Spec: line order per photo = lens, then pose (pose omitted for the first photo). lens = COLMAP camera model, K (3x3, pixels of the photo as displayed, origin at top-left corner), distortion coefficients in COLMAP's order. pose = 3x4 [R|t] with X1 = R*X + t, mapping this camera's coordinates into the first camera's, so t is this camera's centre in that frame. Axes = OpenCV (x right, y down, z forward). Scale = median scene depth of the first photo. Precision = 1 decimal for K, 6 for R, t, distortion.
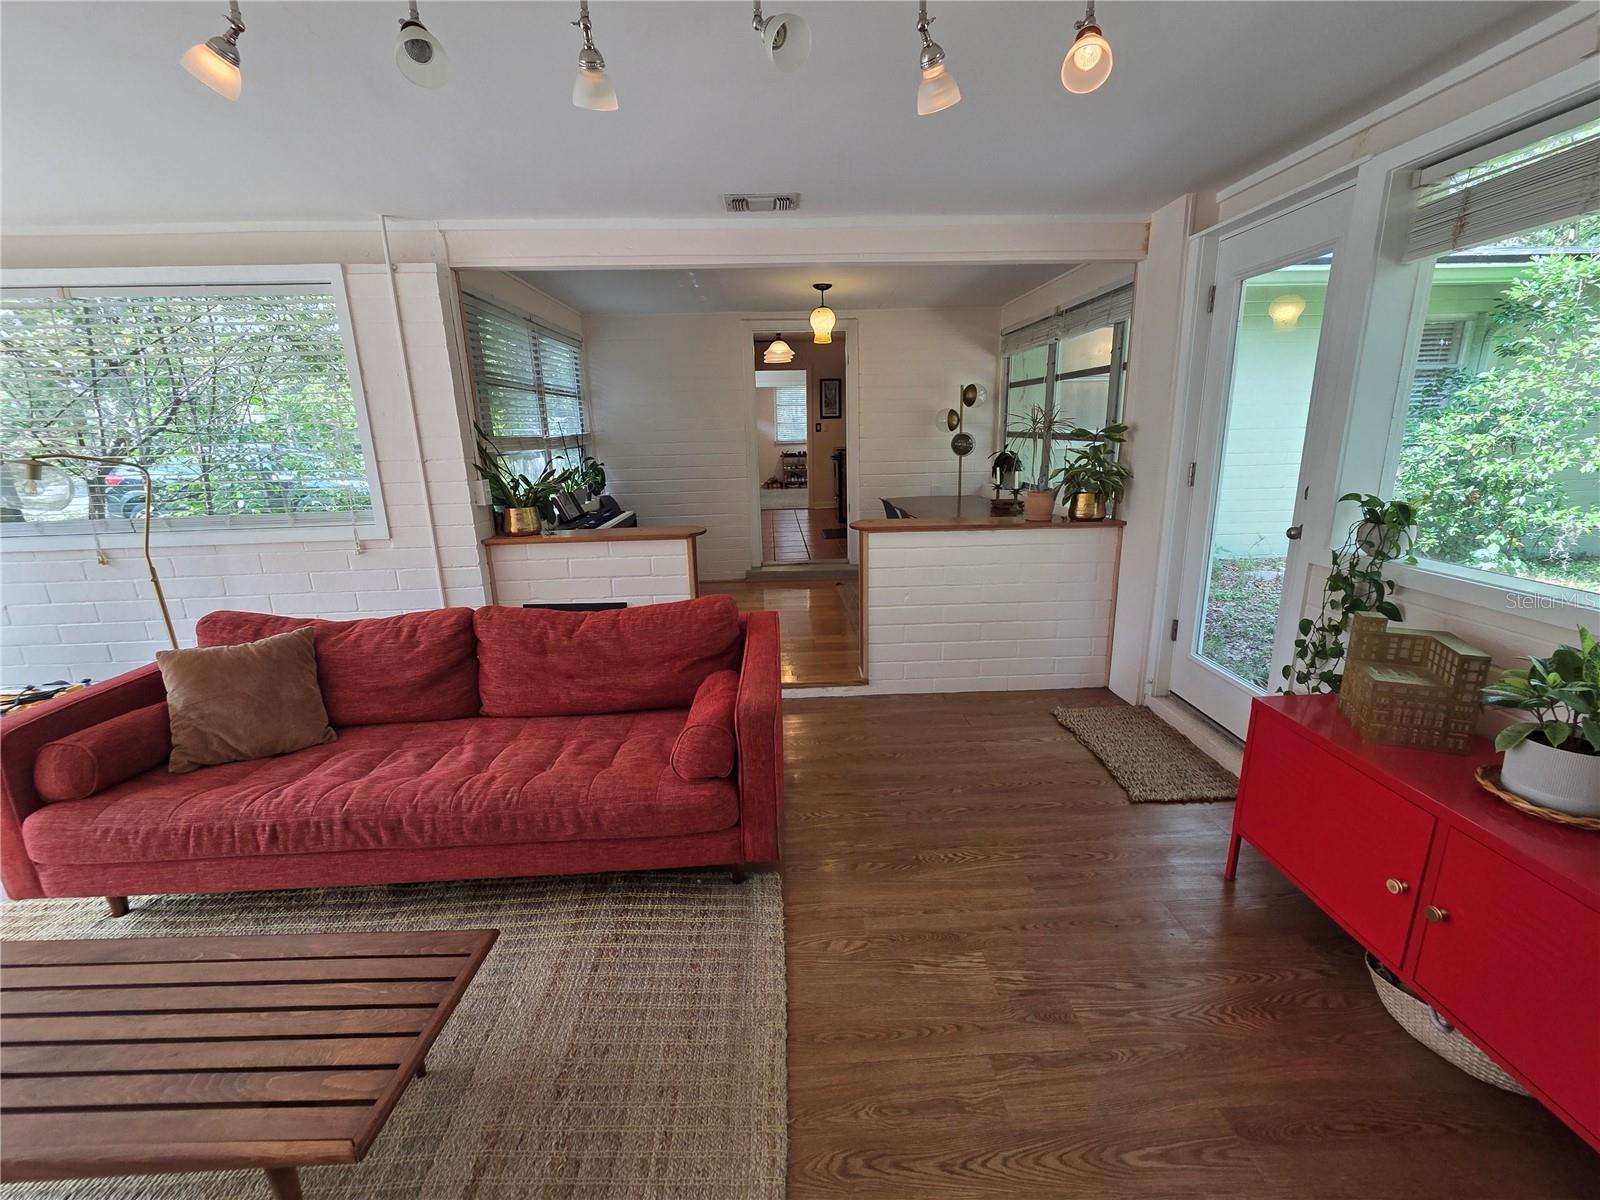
lens RADIAL K [[667.2, 0, 816.4], [0, 667.2, 591.1], [0, 0, 1]] dist [0.002075, 0.000277]
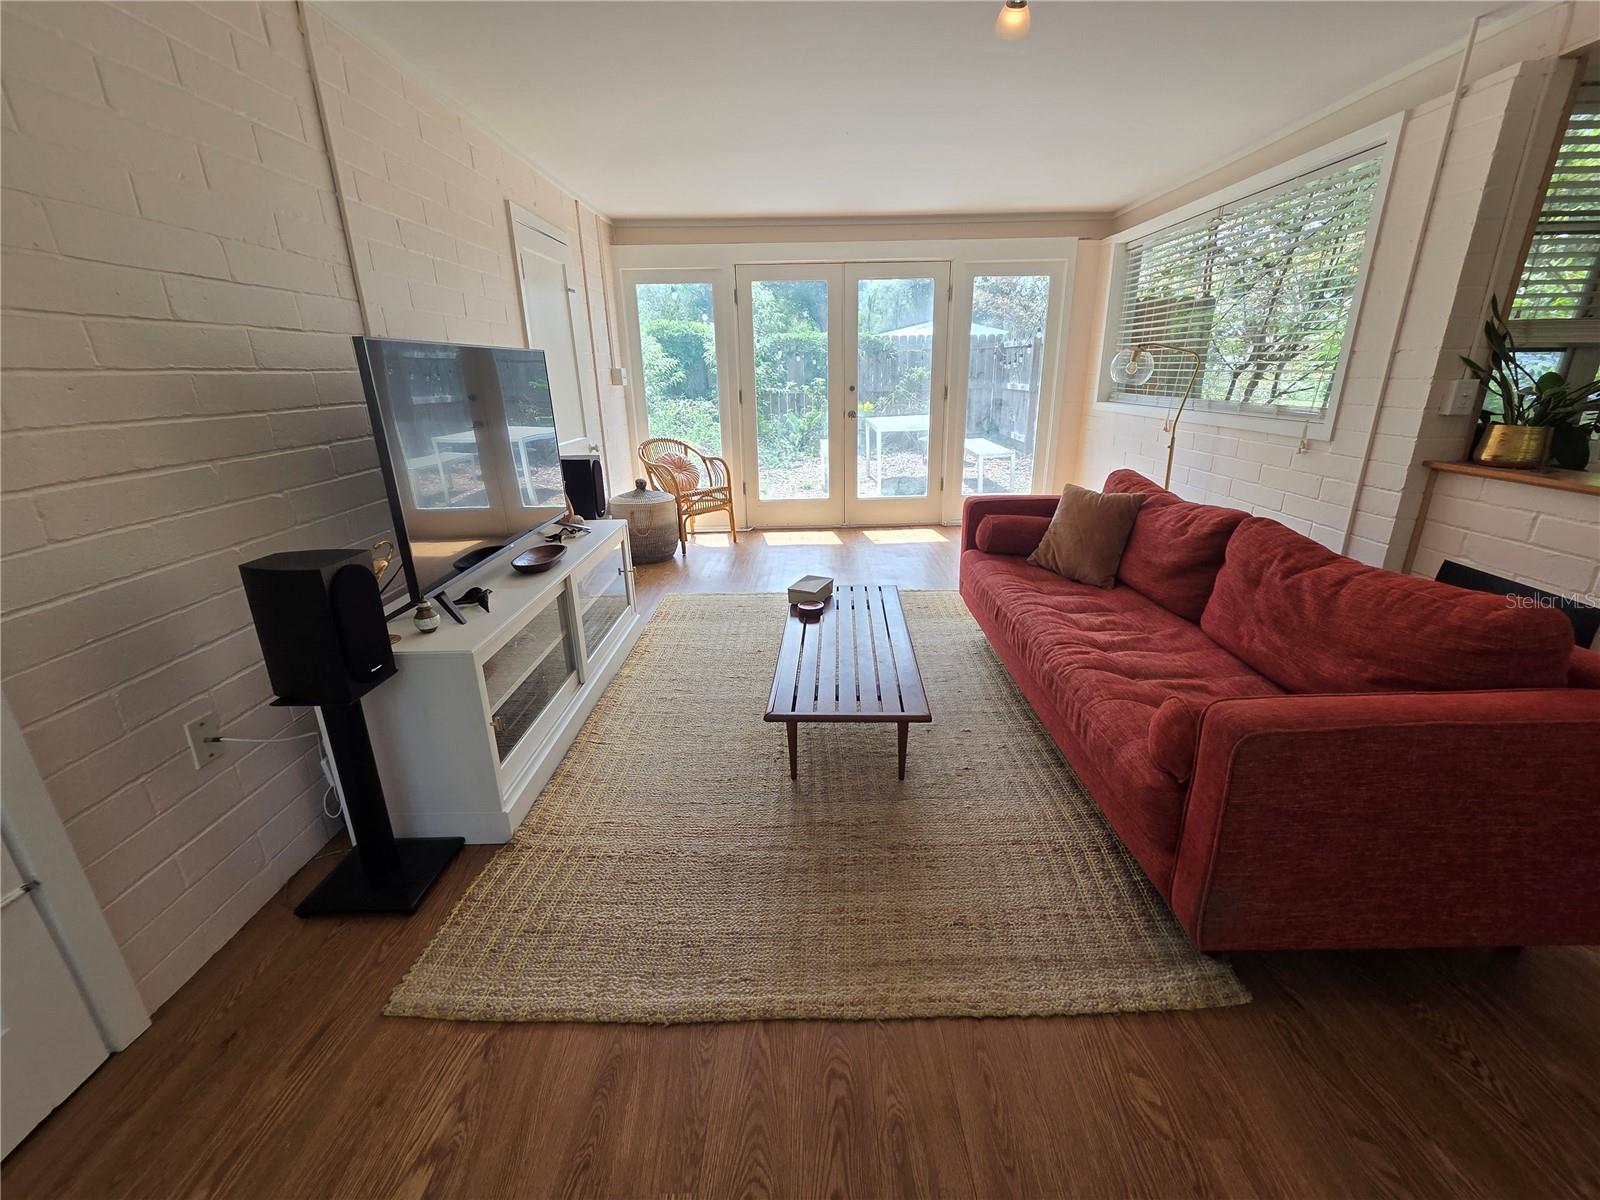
lens RADIAL K [[655.5, 0, 803.1], [0, 655.5, 590.8], [0, 0, 1]] dist [0.003215, -0.000629]
pose [[-0.047288, 0.344466, -0.937607, 0.324105], [-0.227610, 0.910248, 0.345894, -0.044001], [0.972603, 0.229766, 0.035360, 0.353800]]
